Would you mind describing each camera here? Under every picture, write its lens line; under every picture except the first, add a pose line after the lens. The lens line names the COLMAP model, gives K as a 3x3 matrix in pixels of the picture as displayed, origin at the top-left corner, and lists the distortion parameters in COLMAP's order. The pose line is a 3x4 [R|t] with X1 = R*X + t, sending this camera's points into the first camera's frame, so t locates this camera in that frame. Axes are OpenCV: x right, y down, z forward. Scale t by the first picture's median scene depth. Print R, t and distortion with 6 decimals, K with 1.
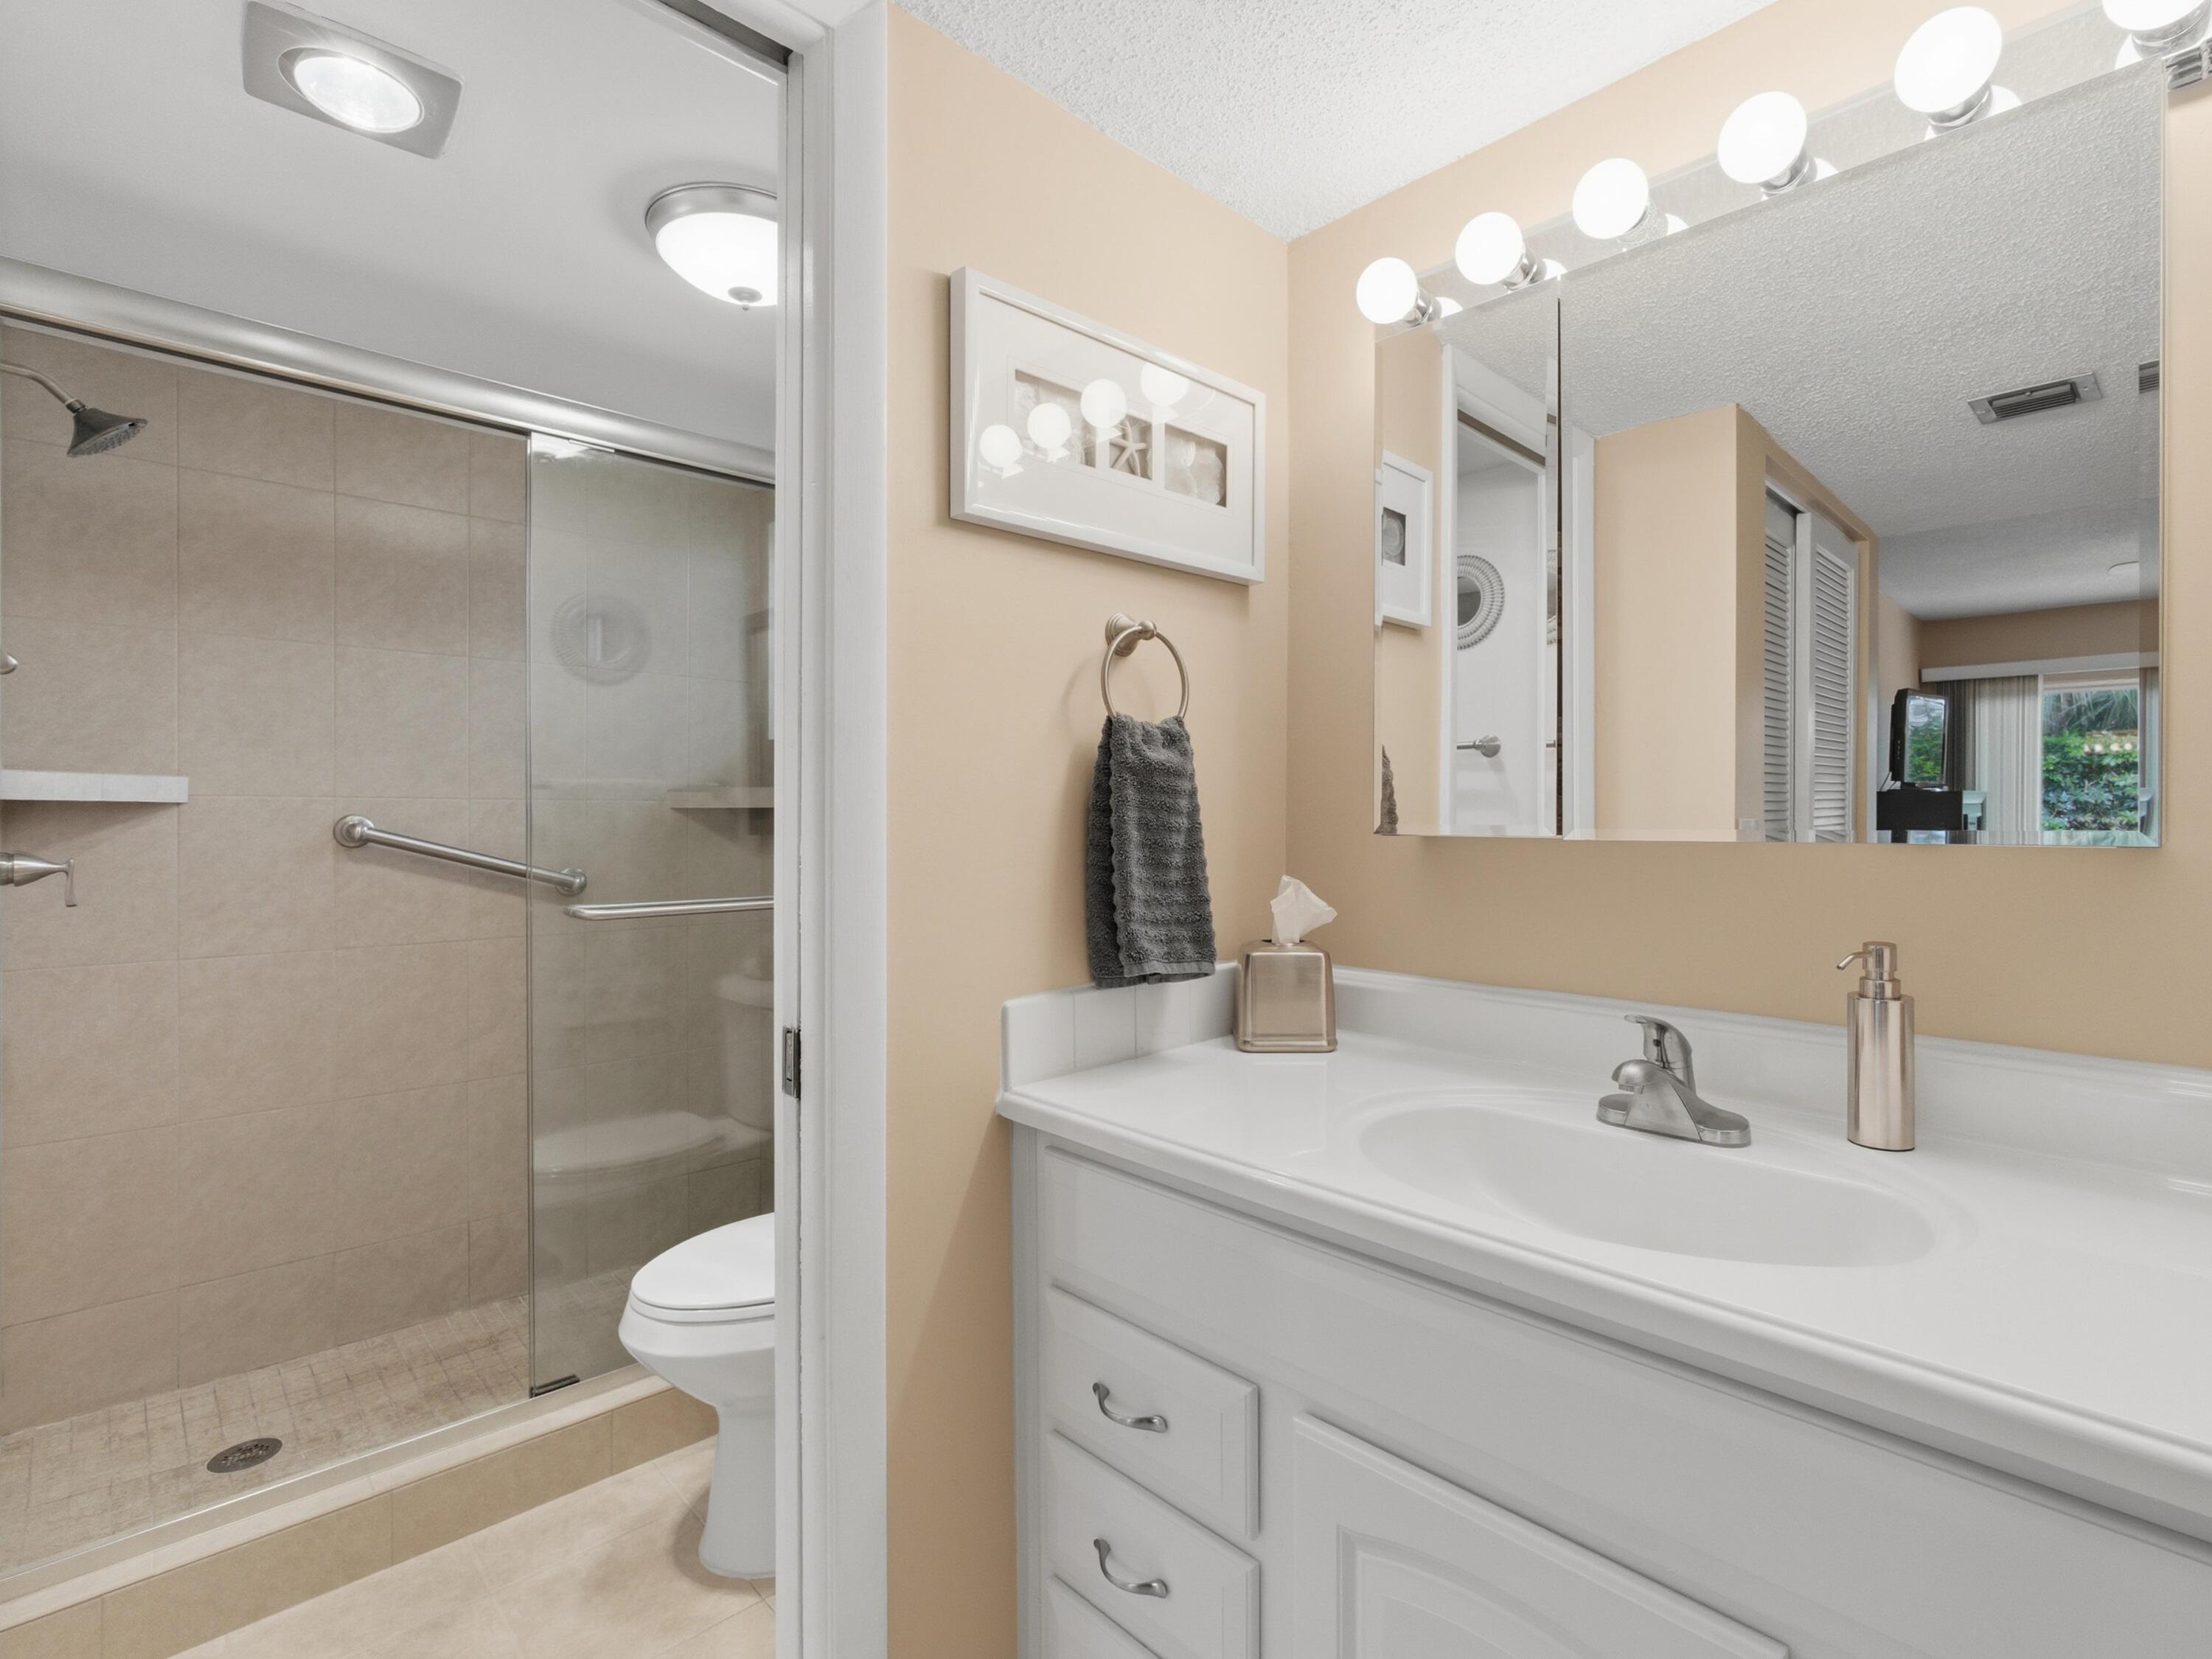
lens RADIAL K [[1069.4, 0, 1113.3], [0, 1069.4, 829.1], [0, 0, 1]] dist [0.011239, 0.004495]
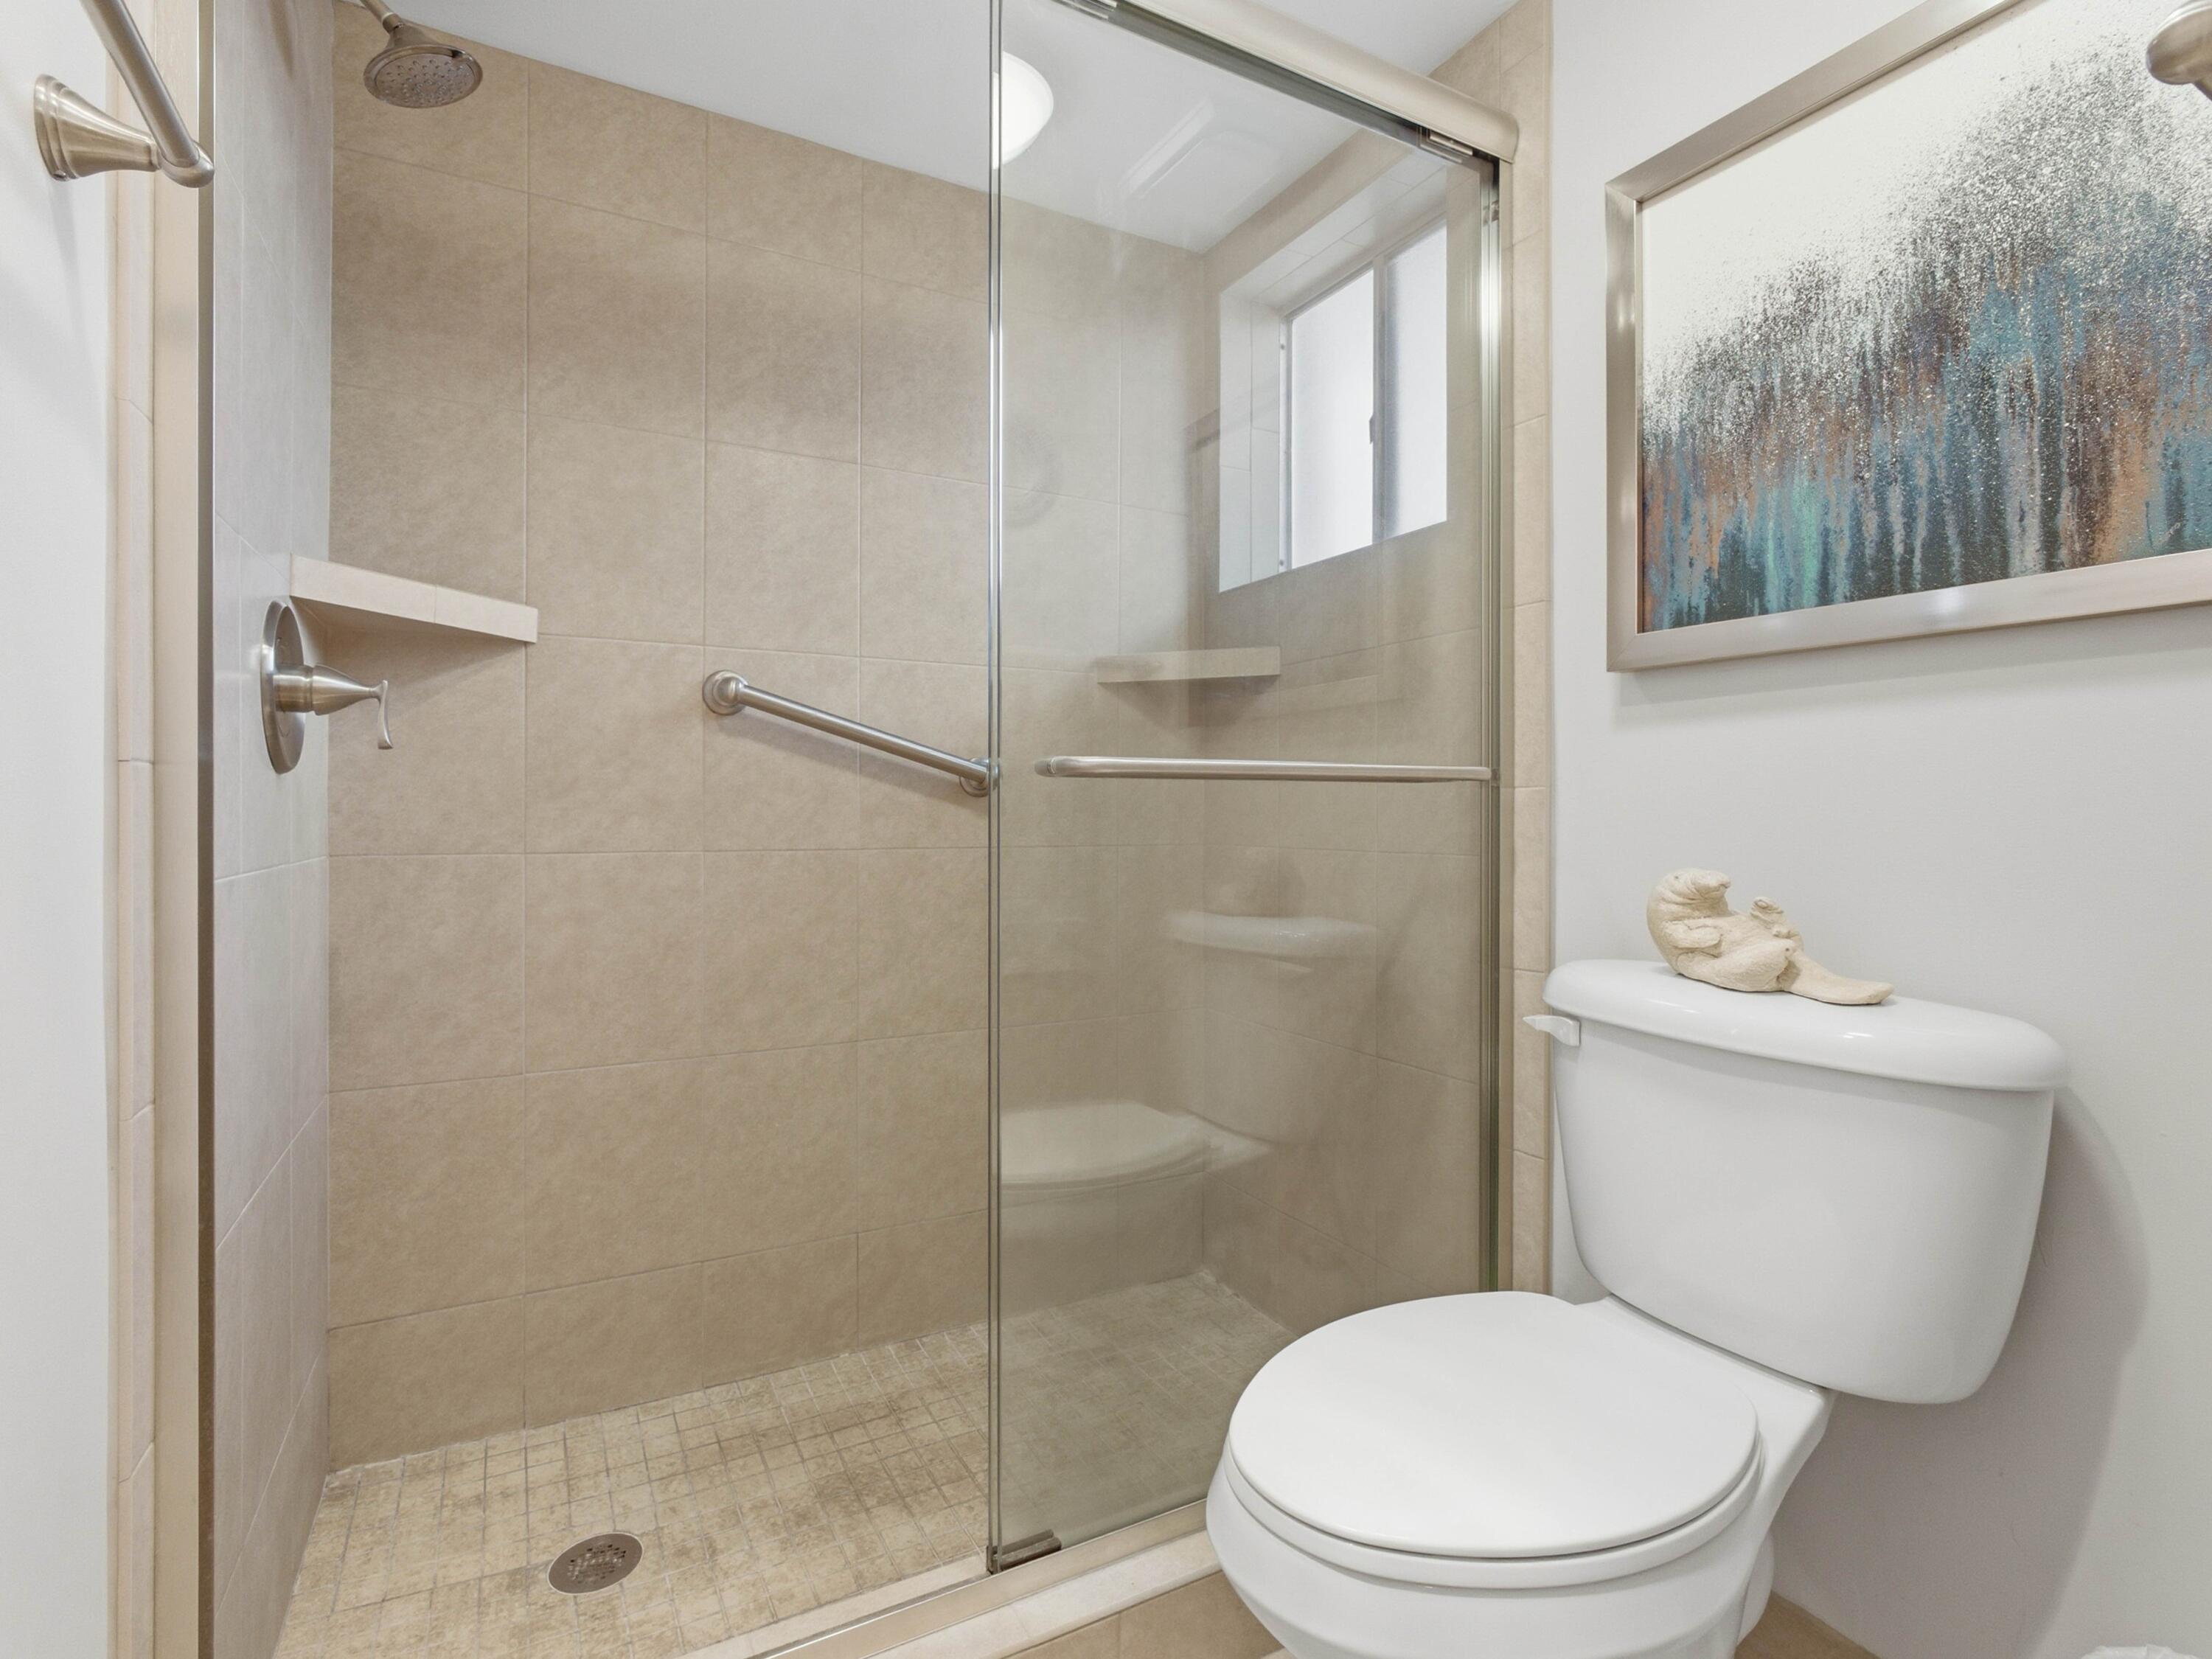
lens RADIAL K [[1069.4, 0, 1097.4], [0, 1069.4, 824.4], [0, 0, 1]] dist [0.011239, 0.004495]
pose [[0.967544, 0.004814, -0.252657, -0.295679], [-0.005355, 0.999985, -0.001456, 0.099218], [0.252646, 0.002762, 0.967555, 0.383011]]
